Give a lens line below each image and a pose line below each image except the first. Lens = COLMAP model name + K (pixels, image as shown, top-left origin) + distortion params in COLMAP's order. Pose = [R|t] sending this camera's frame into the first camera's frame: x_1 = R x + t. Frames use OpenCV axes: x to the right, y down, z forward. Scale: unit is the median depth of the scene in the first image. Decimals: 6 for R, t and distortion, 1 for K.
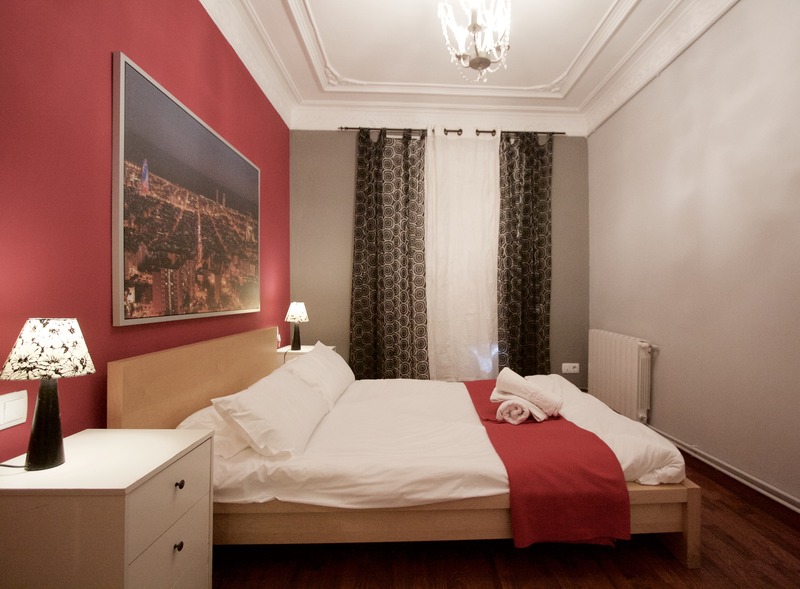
lens RADIAL K [[401.0, 0, 441.0], [0, 401.0, 300.3], [0, 0, 1]] dist [-0.021042, -0.000719]
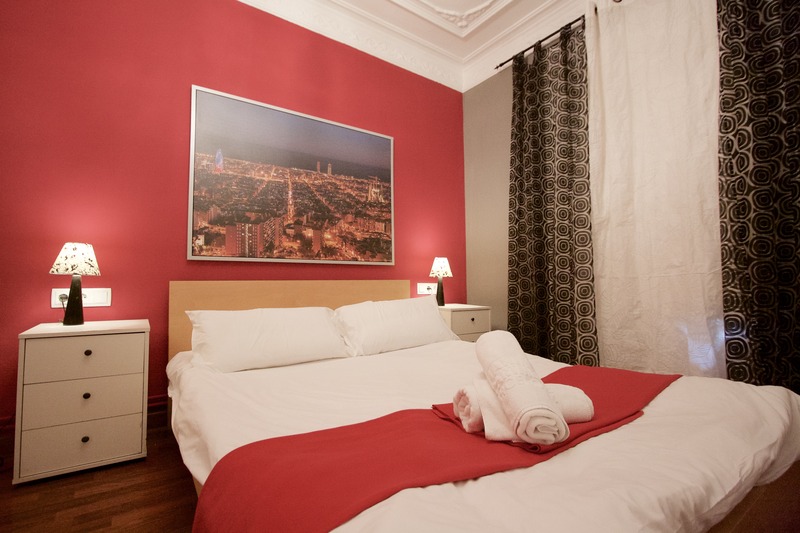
lens RADIAL K [[376.4, 0, 401.2], [0, 376.4, 263.9], [0, 0, 1]] dist [-0.013823, 0.000910]
pose [[0.525368, -0.048936, -0.849466, 0.678111], [0.000388, 0.998358, -0.057274, 0.131216], [0.850875, 0.029760, 0.524525, 0.754440]]
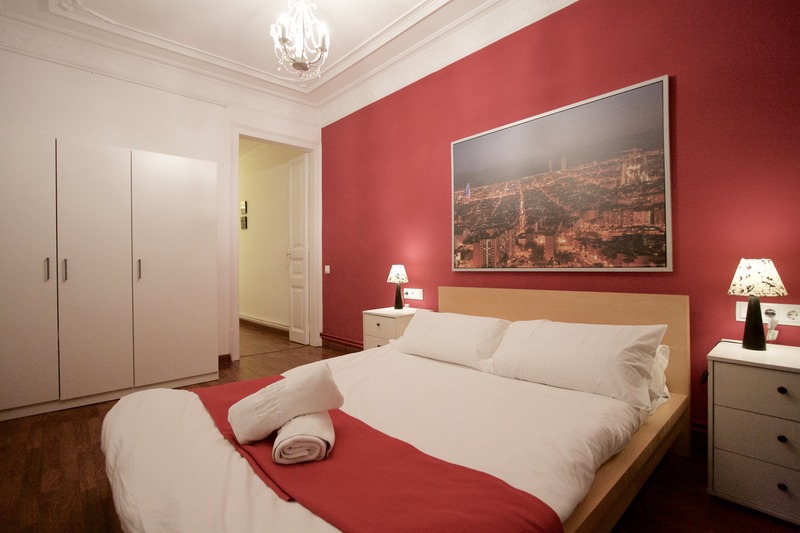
lens RADIAL K [[376.4, 0, 399.9], [0, 376.4, 267.6], [0, 0, 1]] dist [-0.013823, 0.000910]
pose [[-0.773631, 0.009896, -0.633559, 0.555015], [0.003775, 0.999932, 0.011010, 0.018036], [0.633625, 0.006126, -0.773616, 1.913412]]
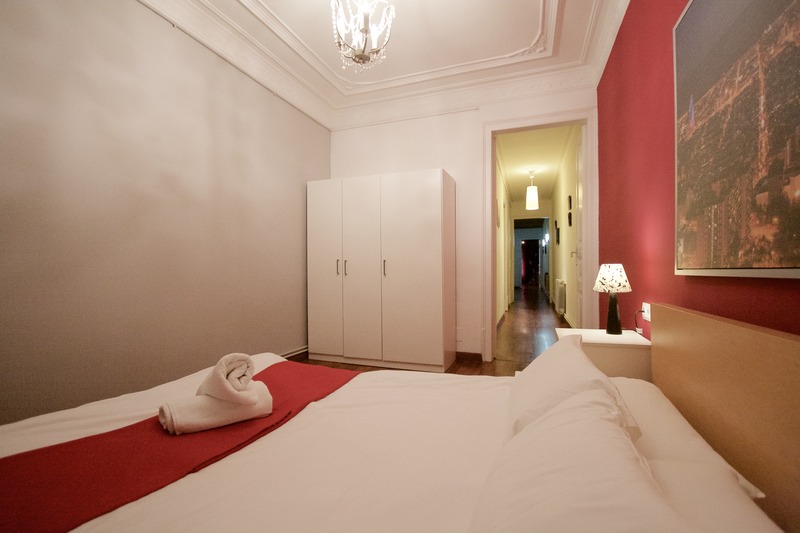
lens RADIAL K [[376.4, 0, 398.2], [0, 376.4, 267.7], [0, 0, 1]] dist [-0.013823, 0.000910]
pose [[-0.914340, 0.002264, 0.404942, -0.419978], [0.003269, 0.999993, 0.001792, 0.031984], [-0.404935, 0.002963, -0.914341, 1.813995]]
